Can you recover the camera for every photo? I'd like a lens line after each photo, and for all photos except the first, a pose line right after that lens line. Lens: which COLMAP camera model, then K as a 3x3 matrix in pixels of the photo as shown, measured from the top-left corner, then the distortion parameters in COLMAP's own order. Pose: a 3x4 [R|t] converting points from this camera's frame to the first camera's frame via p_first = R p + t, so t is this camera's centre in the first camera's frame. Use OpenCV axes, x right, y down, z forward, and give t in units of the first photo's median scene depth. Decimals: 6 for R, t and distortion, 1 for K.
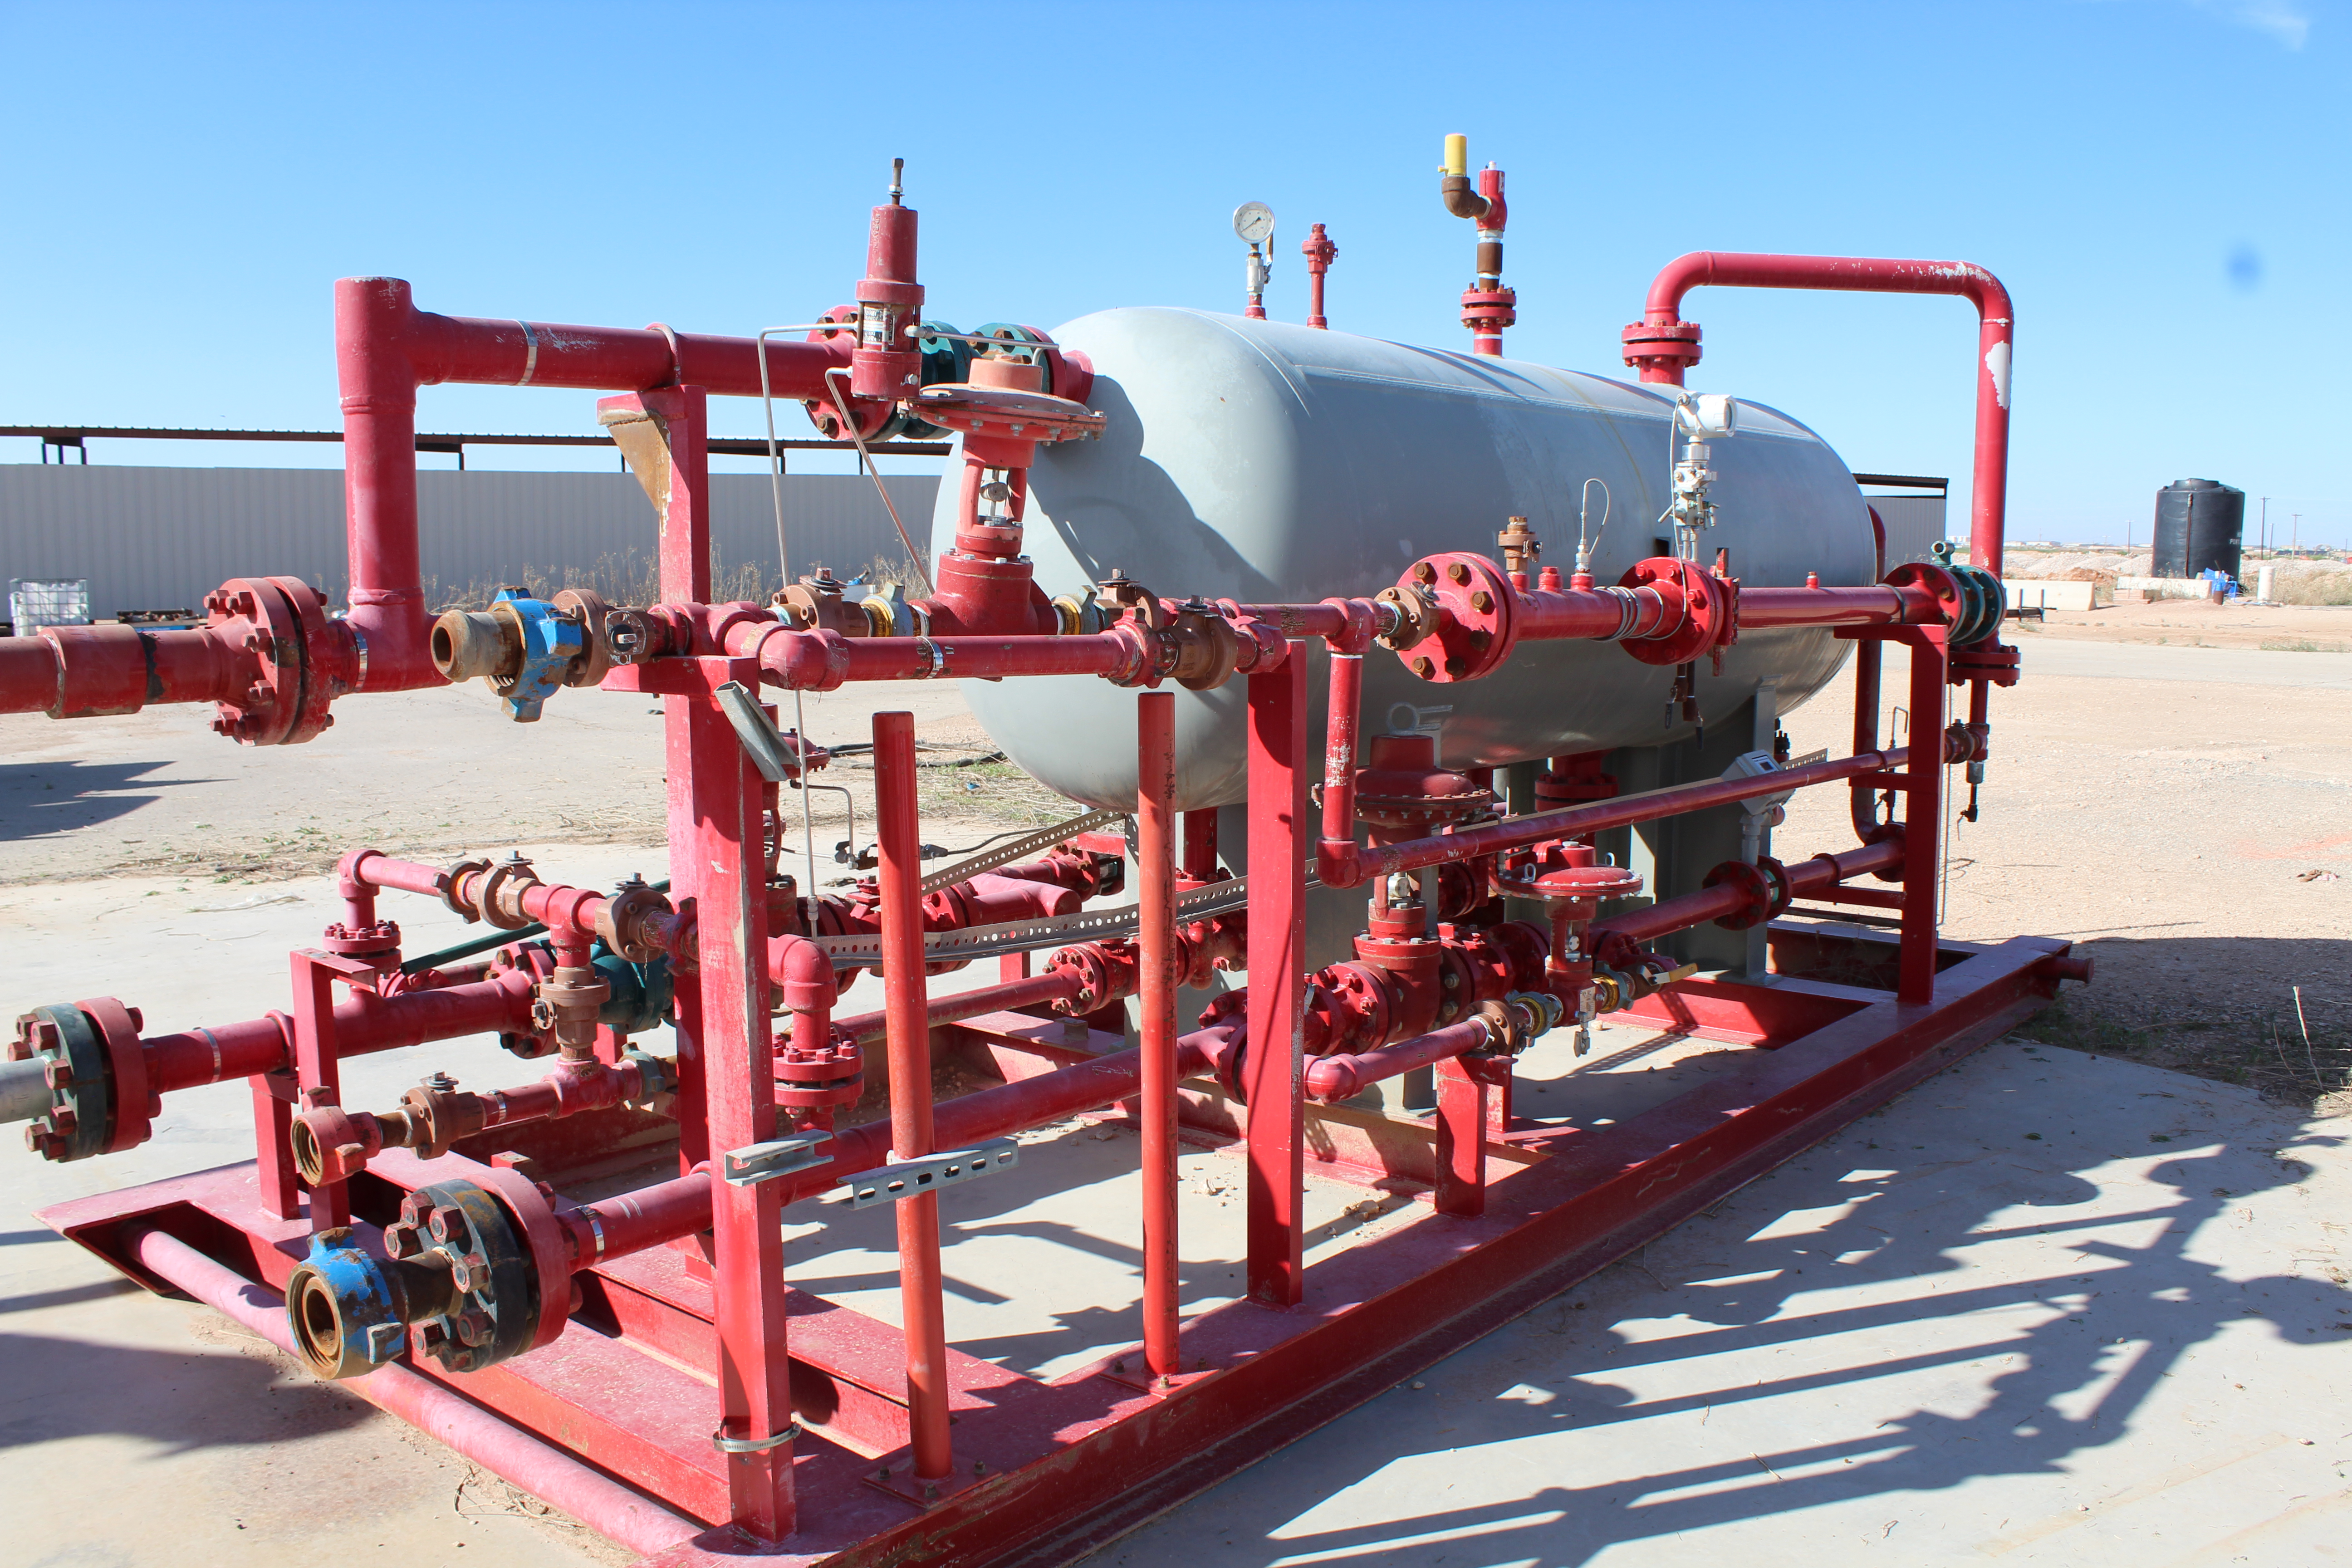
lens RADIAL K [[1977.0, 0, 1165.2], [0, 1977.0, 815.6], [0, 0, 1]] dist [-0.169061, 0.162892]
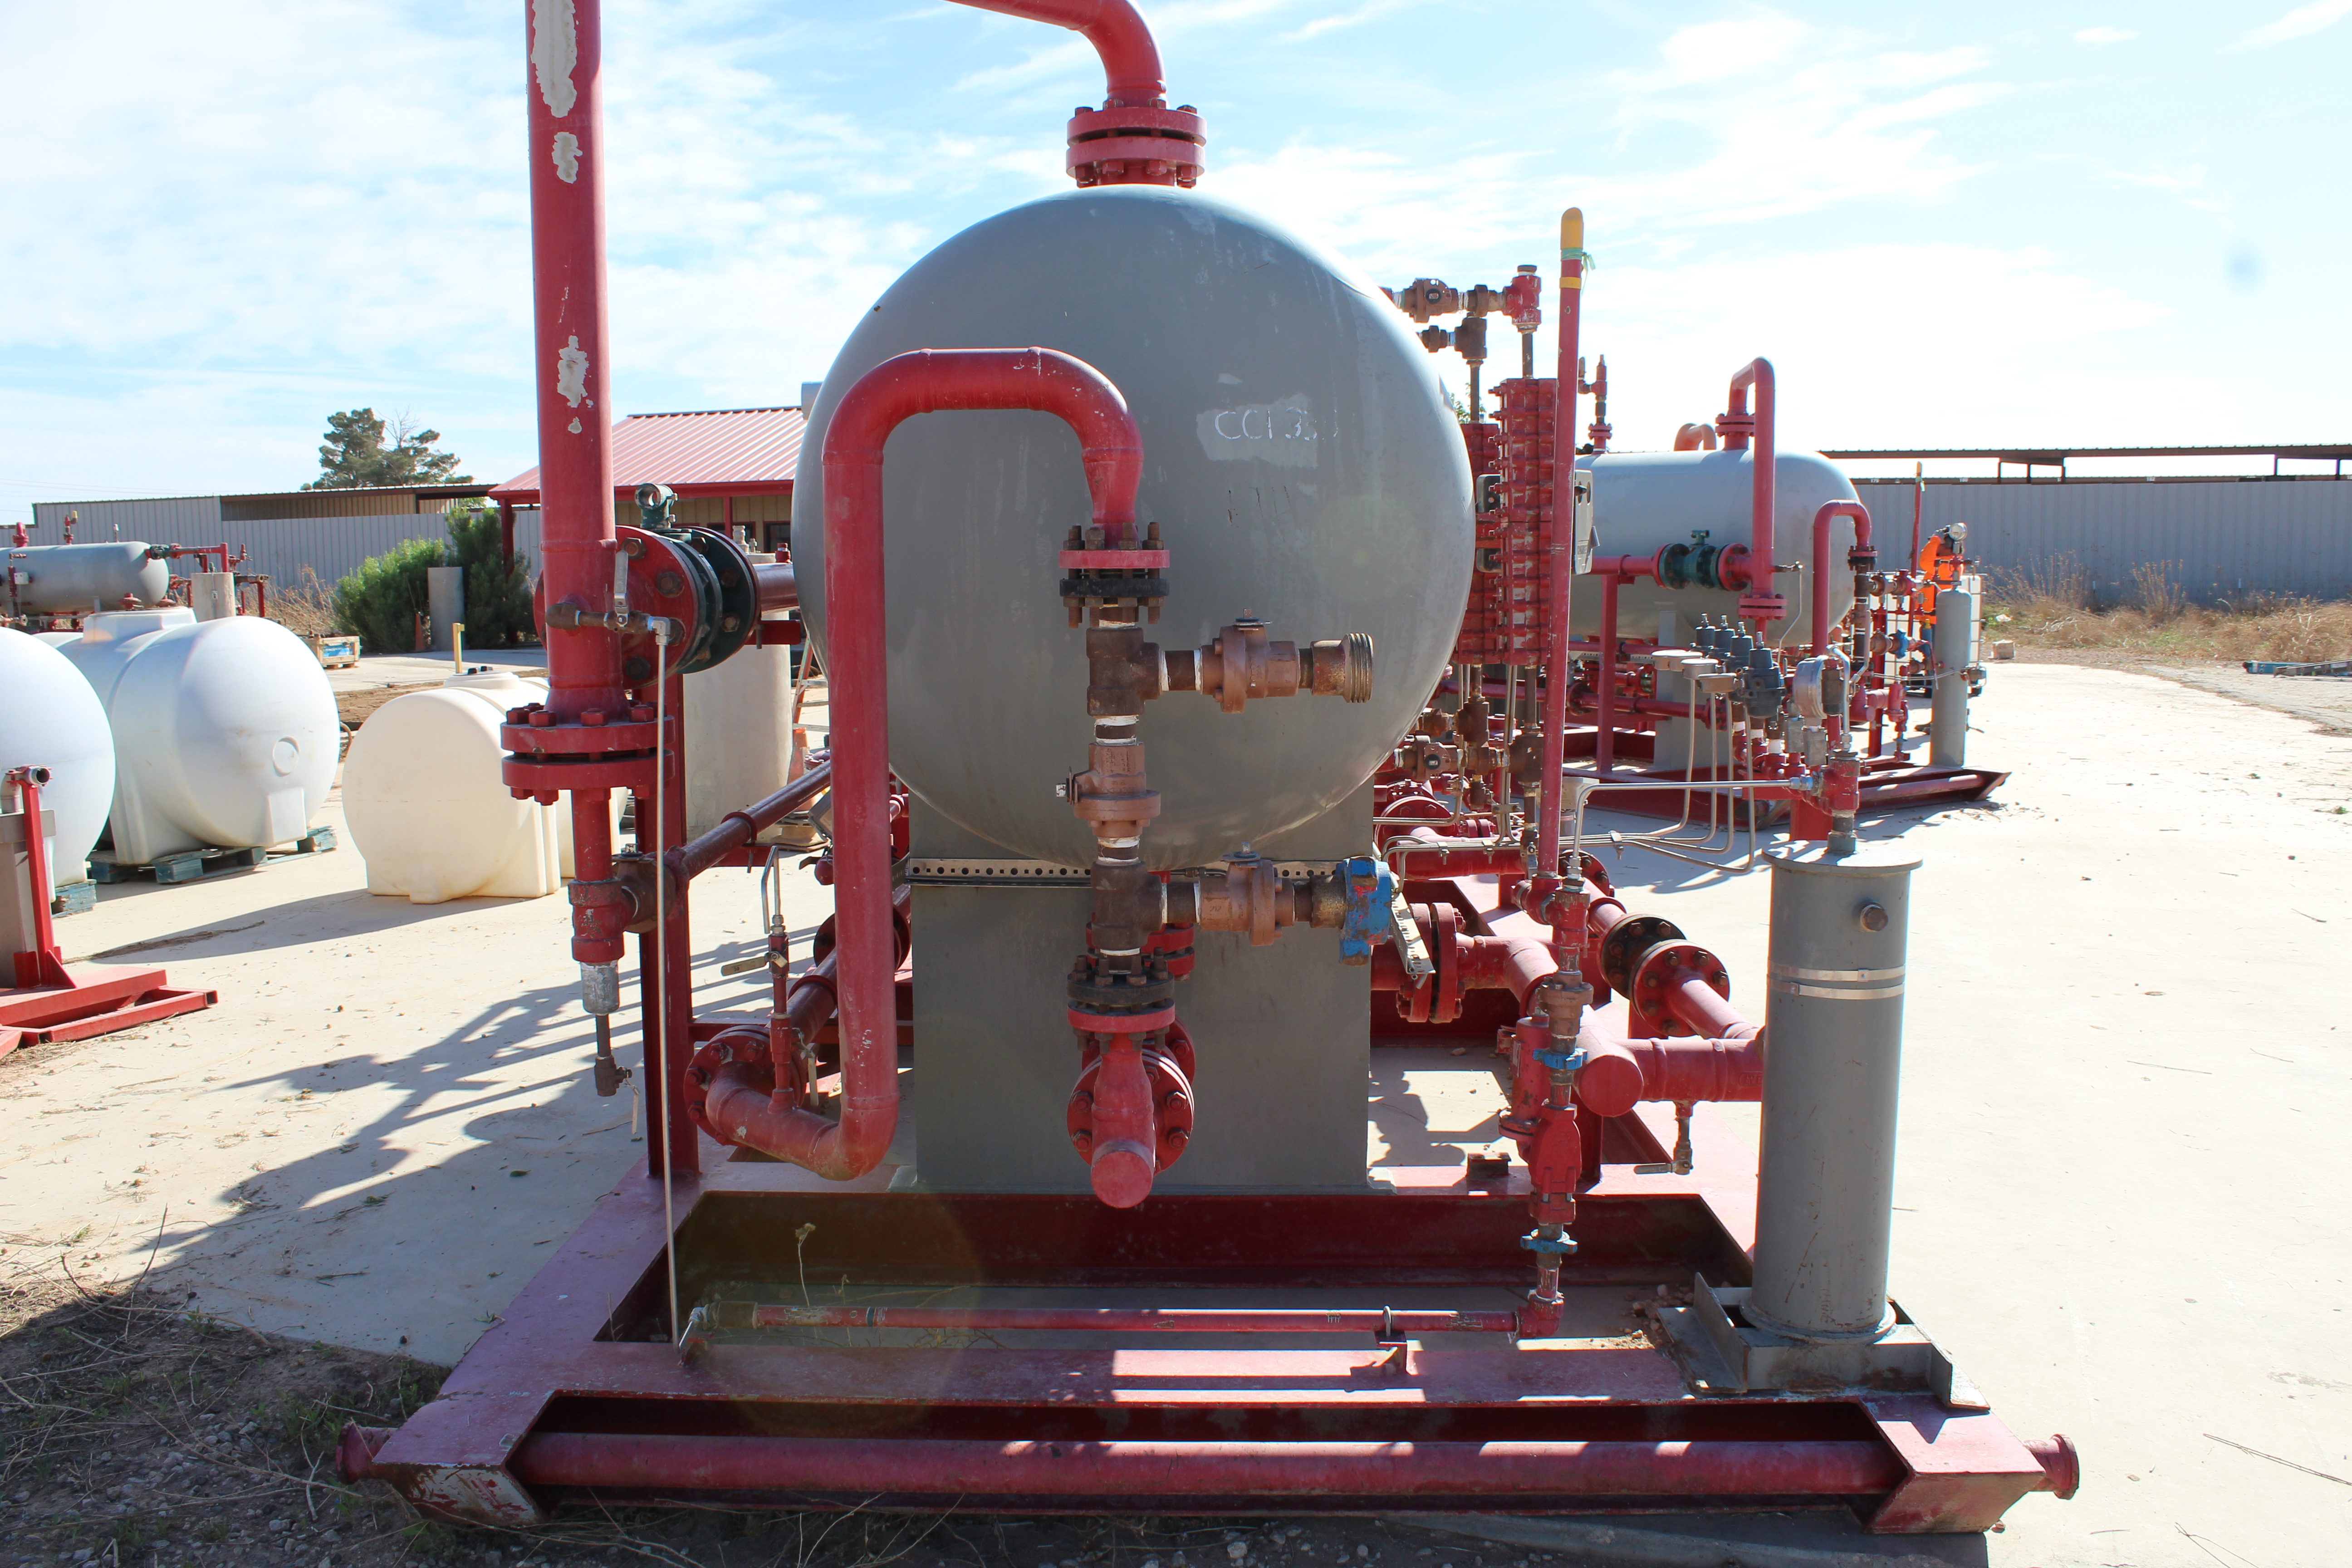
lens RADIAL K [[1977.0, 0, 1165.2], [0, 1977.0, 815.6], [0, 0, 1]] dist [-0.169061, 0.162892]
pose [[-0.769059, 0.081870, -0.633913, 0.915903], [-0.095665, 0.965848, 0.240801, -0.289244], [0.631978, 0.245834, -0.734962, 2.135517]]
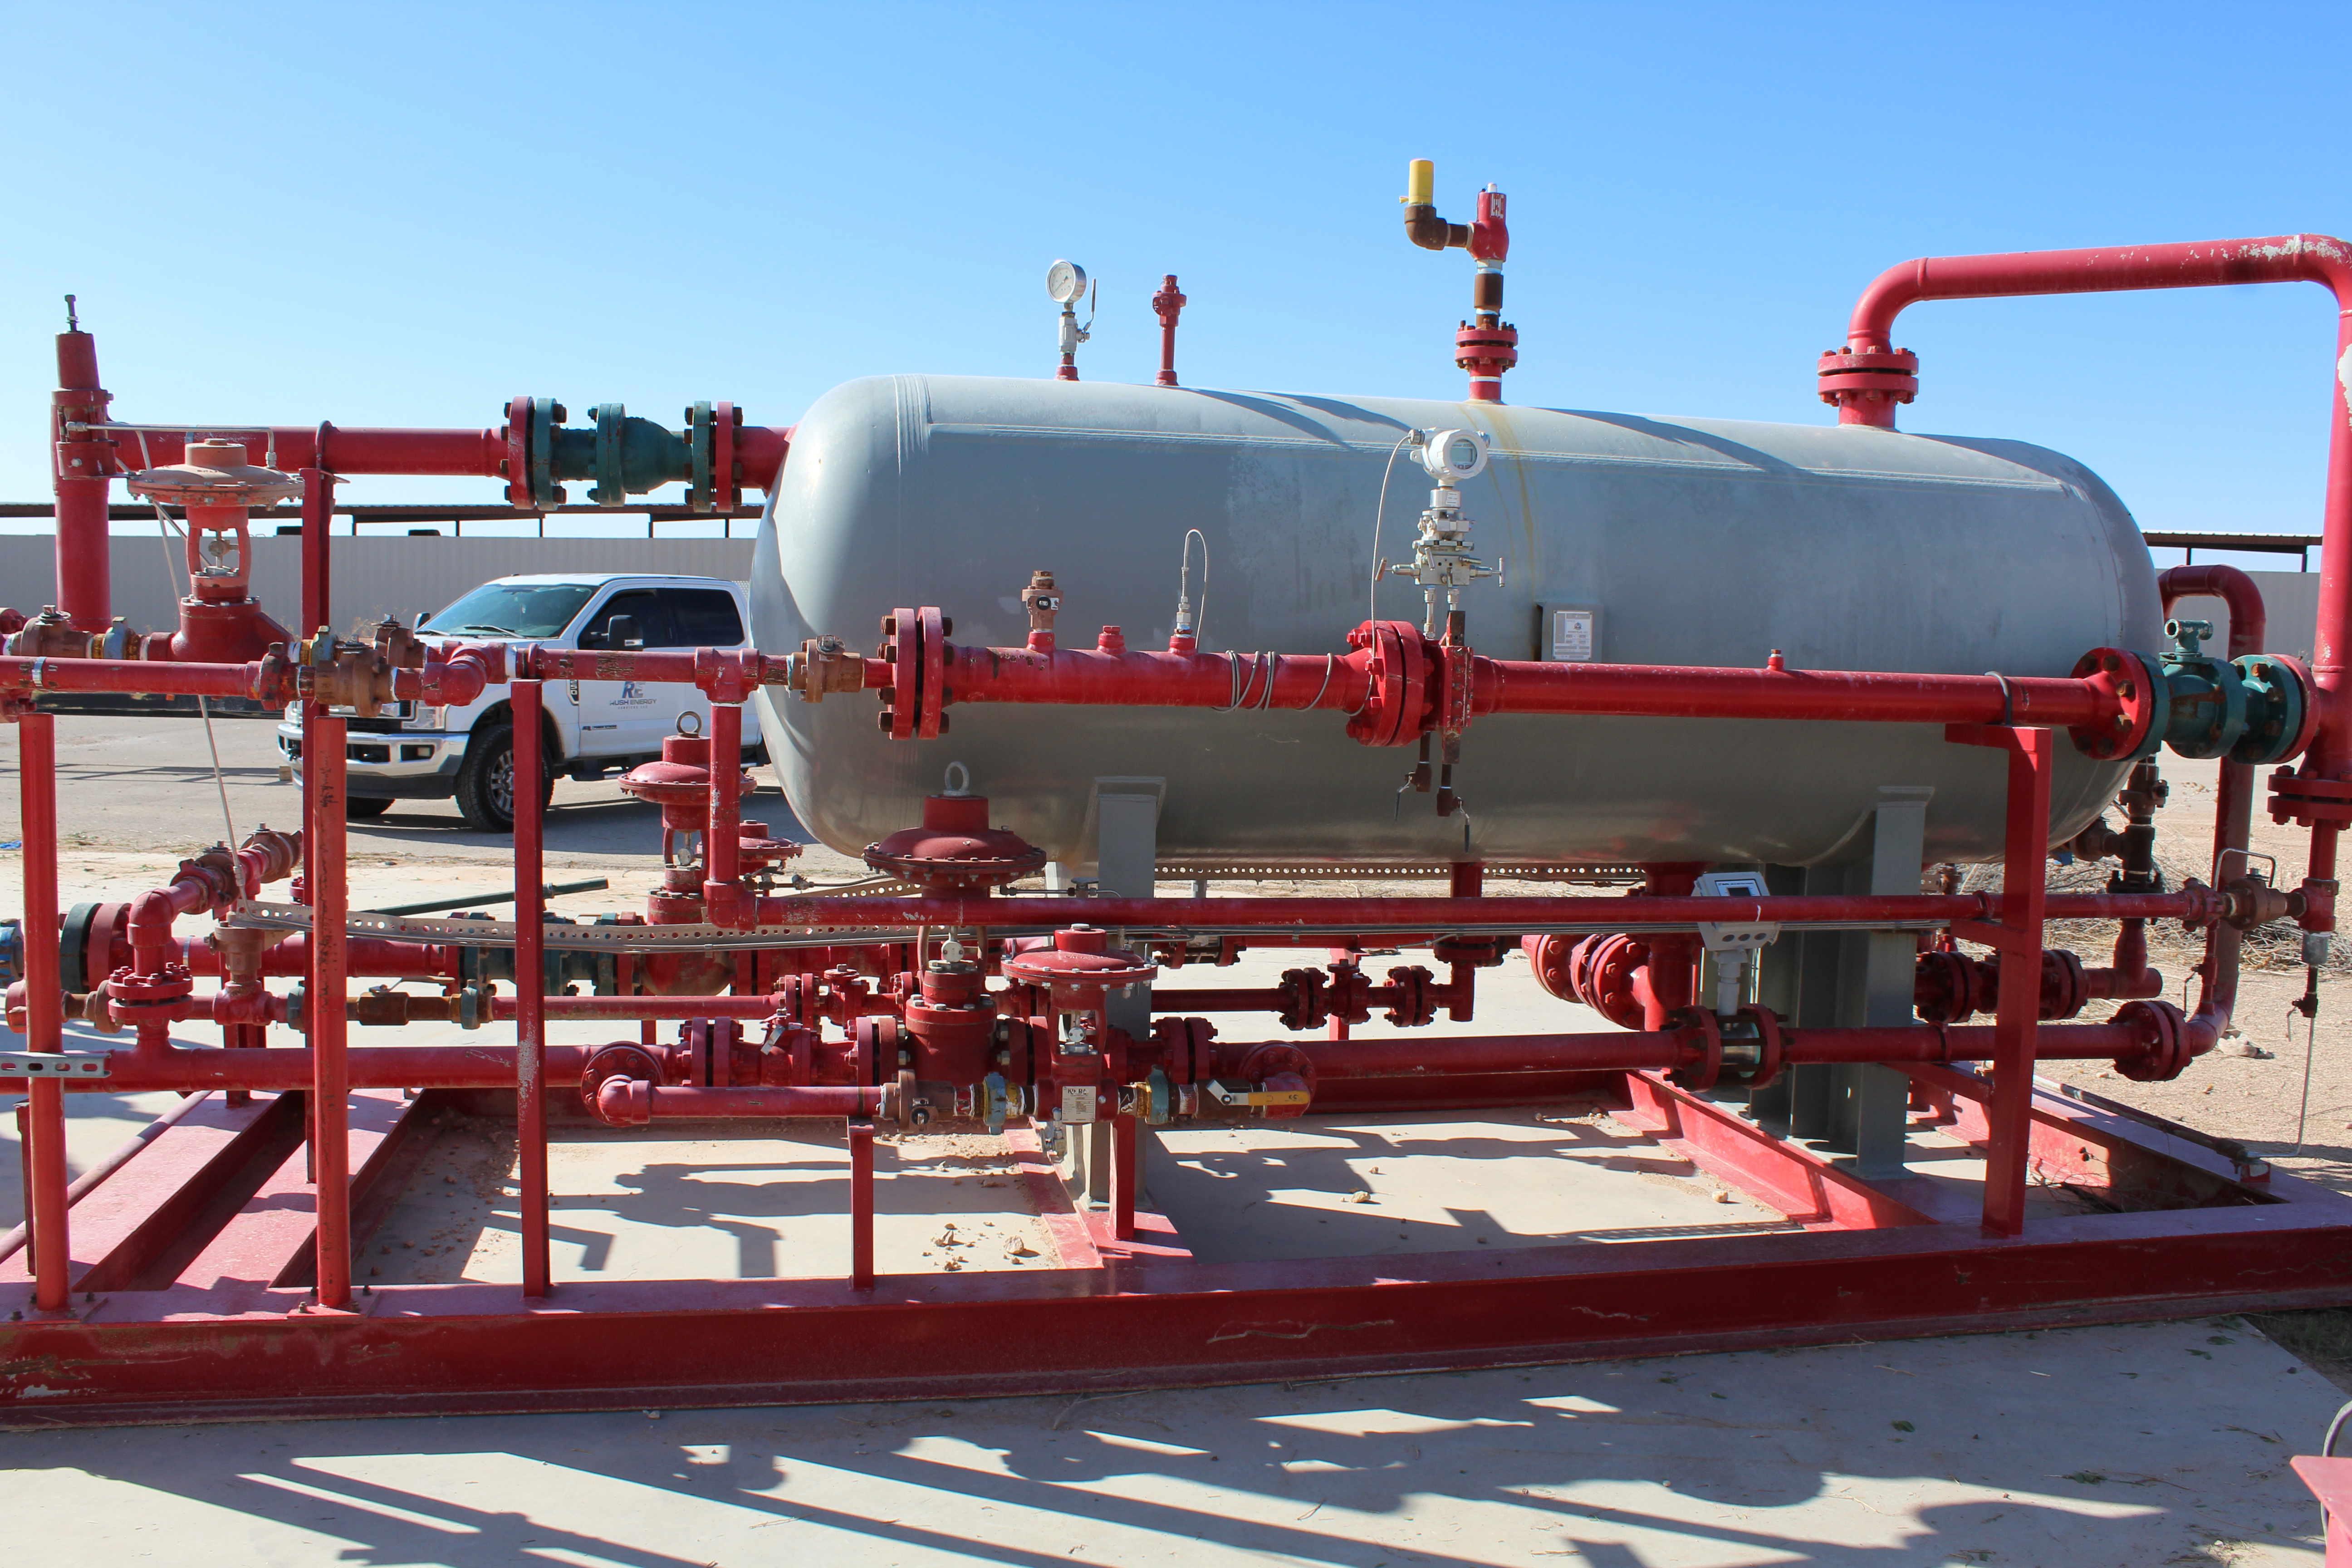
lens RADIAL K [[1977.0, 0, 1165.2], [0, 1977.0, 815.6], [0, 0, 1]] dist [-0.169061, 0.162892]
pose [[0.786174, 0.076138, -0.613298, 0.772901], [-0.103700, 0.994564, -0.009461, -0.031229], [0.609243, 0.071037, 0.789795, 0.282432]]
